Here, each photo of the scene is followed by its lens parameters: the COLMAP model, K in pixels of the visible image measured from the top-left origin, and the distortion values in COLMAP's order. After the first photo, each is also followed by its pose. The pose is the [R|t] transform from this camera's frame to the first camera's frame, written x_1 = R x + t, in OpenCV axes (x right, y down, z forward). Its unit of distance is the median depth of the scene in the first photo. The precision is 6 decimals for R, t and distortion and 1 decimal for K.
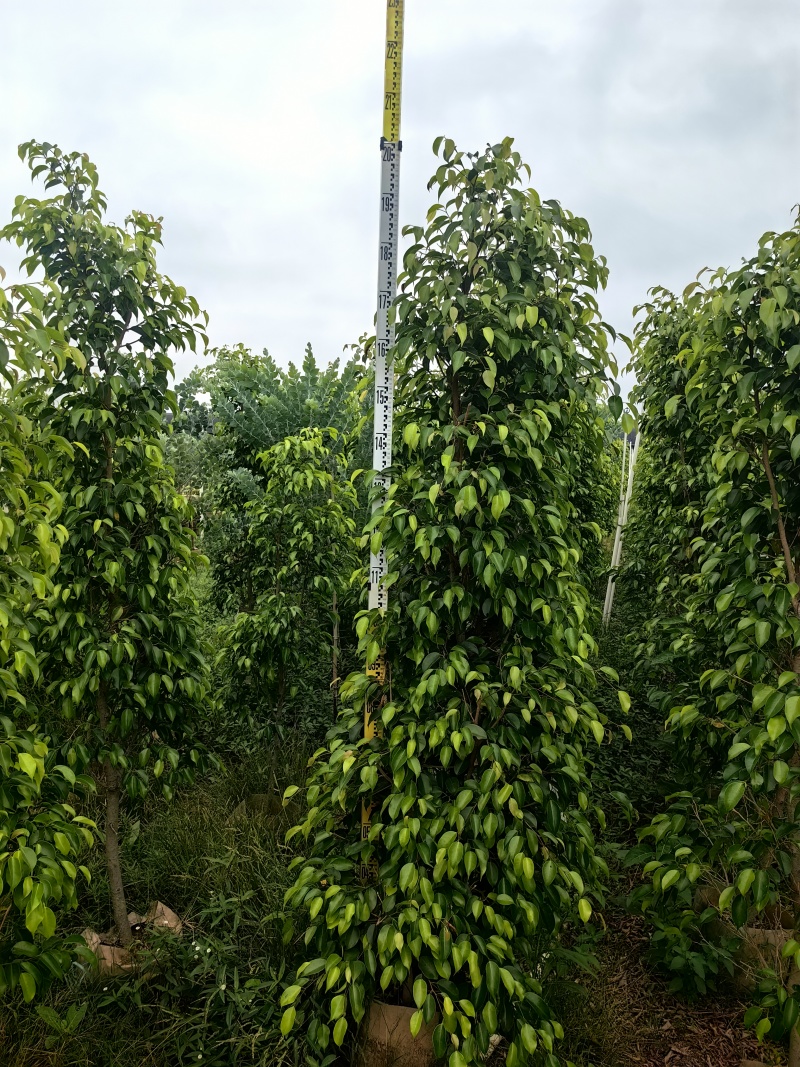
lens RADIAL K [[835.6, 0, 405.1], [0, 835.6, 526.3], [0, 0, 1]] dist [0.074829, -0.118643]
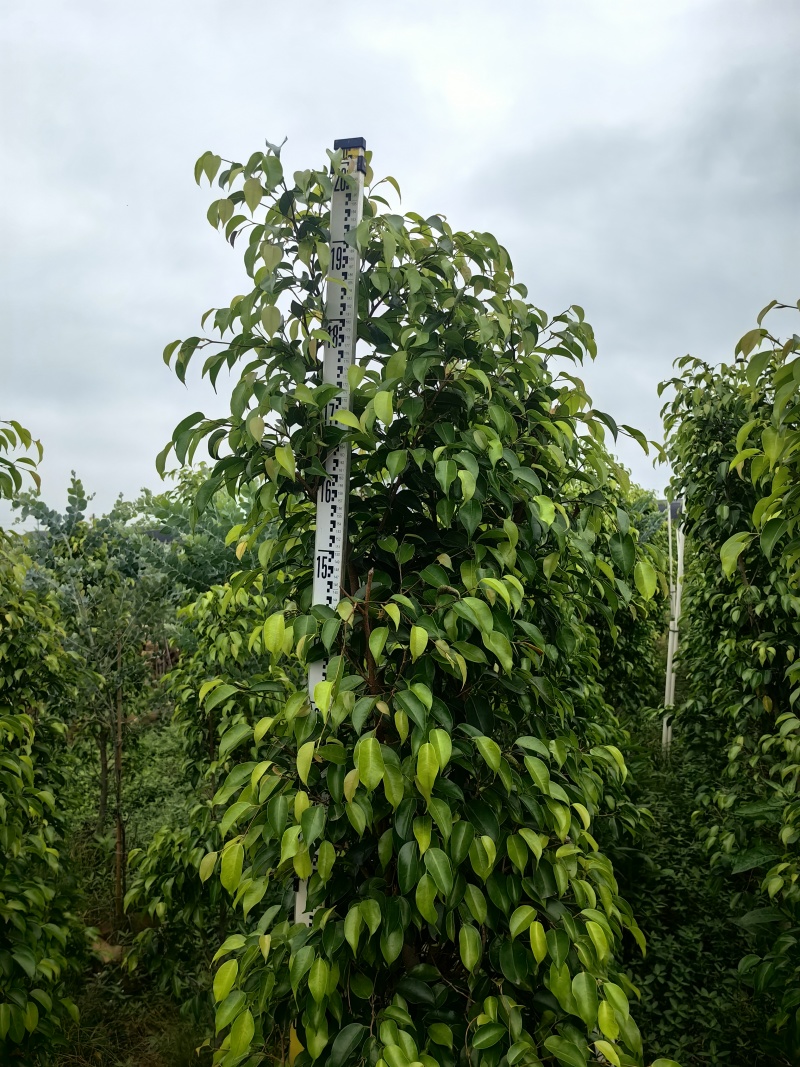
lens RADIAL K [[831.7, 0, 400.0], [0, 831.7, 533.5], [0, 0, 1]] dist [0.030553, -0.006038]
pose [[0.995477, -0.072279, -0.061662, 0.082430], [0.065634, 0.992439, -0.103718, -0.067241], [0.068693, 0.099202, 0.992693, 0.264081]]
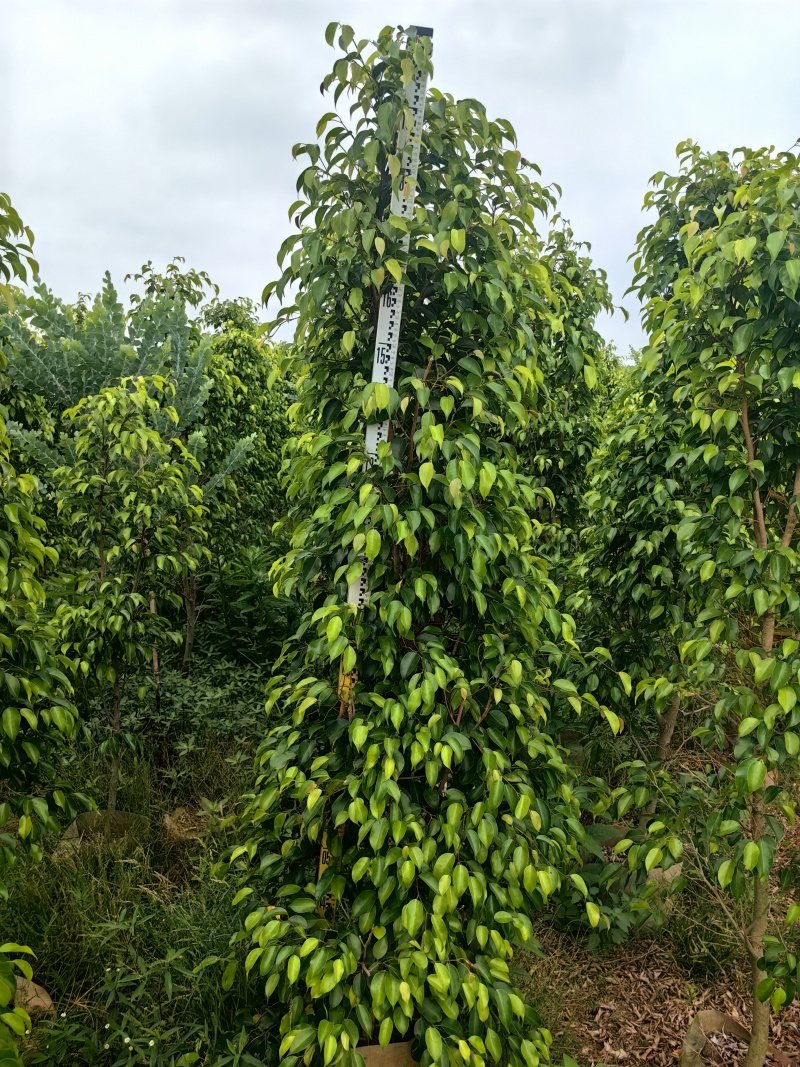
lens RADIAL K [[841.9, 0, 400.0], [0, 841.9, 533.5], [0, 0, 1]] dist [0.008581, -0.005767]
pose [[0.948284, -0.065290, 0.310635, -0.139335], [0.039703, 0.995329, 0.087999, -0.027927], [-0.314929, -0.071114, 0.946447, 0.124710]]
